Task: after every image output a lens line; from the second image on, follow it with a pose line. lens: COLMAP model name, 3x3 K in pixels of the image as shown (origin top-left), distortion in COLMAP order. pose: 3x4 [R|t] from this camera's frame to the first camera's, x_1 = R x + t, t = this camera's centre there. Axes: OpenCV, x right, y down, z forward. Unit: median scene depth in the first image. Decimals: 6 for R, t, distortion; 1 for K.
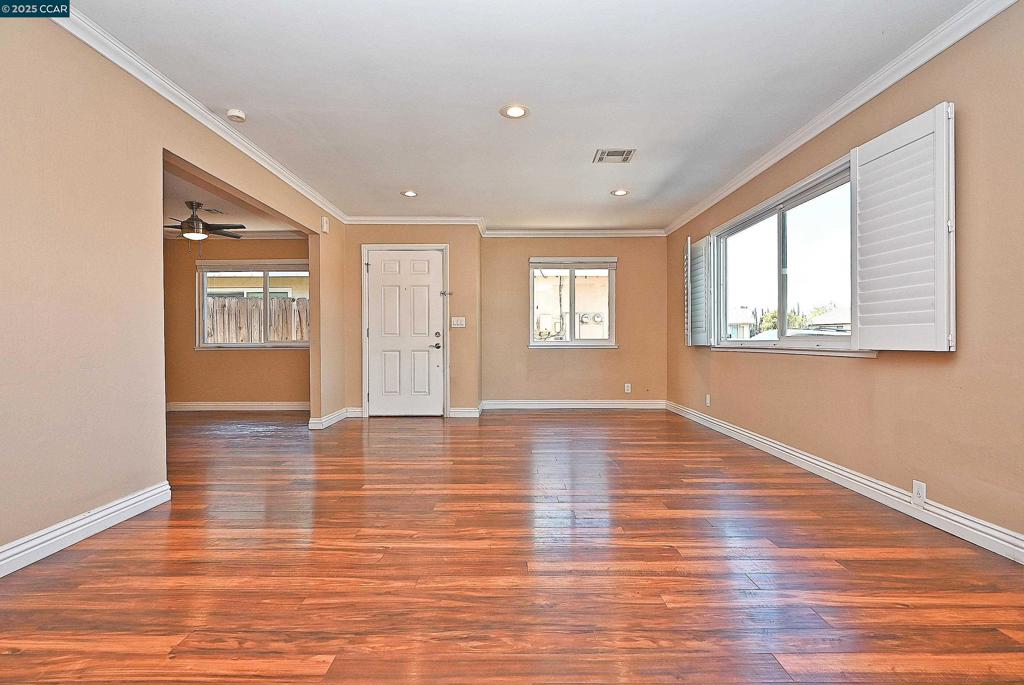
lens RADIAL K [[508.1, 0, 512.0], [0, 508.1, 342.5], [0, 0, 1]] dist [-0.000874, 0.000146]
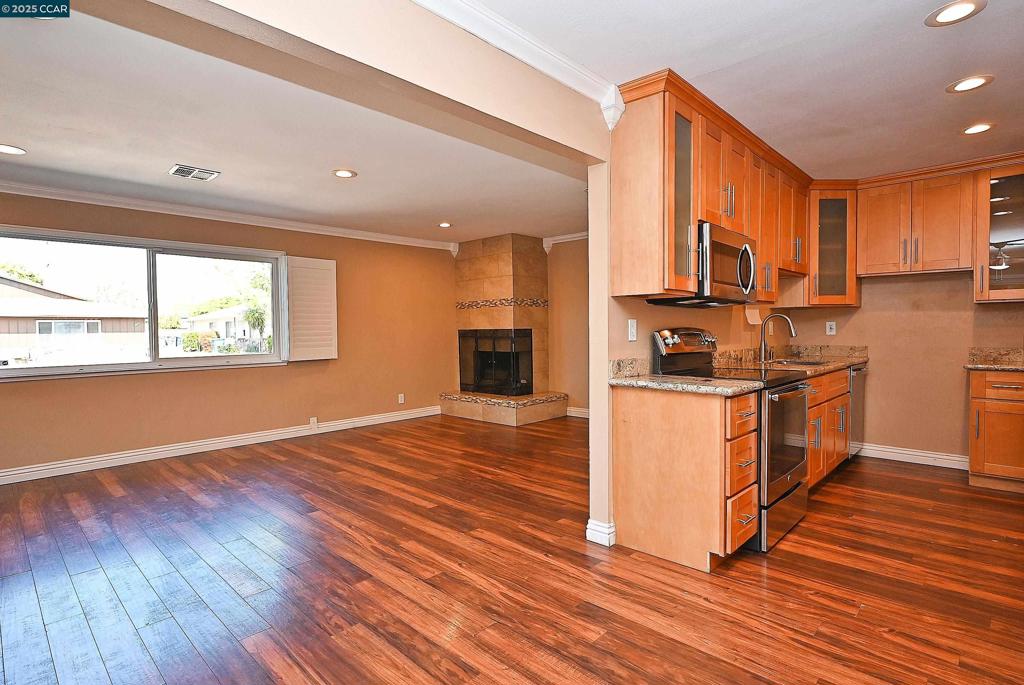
lens RADIAL K [[515.3, 0, 512.0], [0, 515.3, 342.5], [0, 0, 1]] dist [0.000230, 0.001006]
pose [[-0.726637, -0.002594, 0.687017, -0.611146], [0.016046, 0.999656, 0.020745, -0.040747], [-0.686834, 0.026098, -0.726345, 0.885195]]
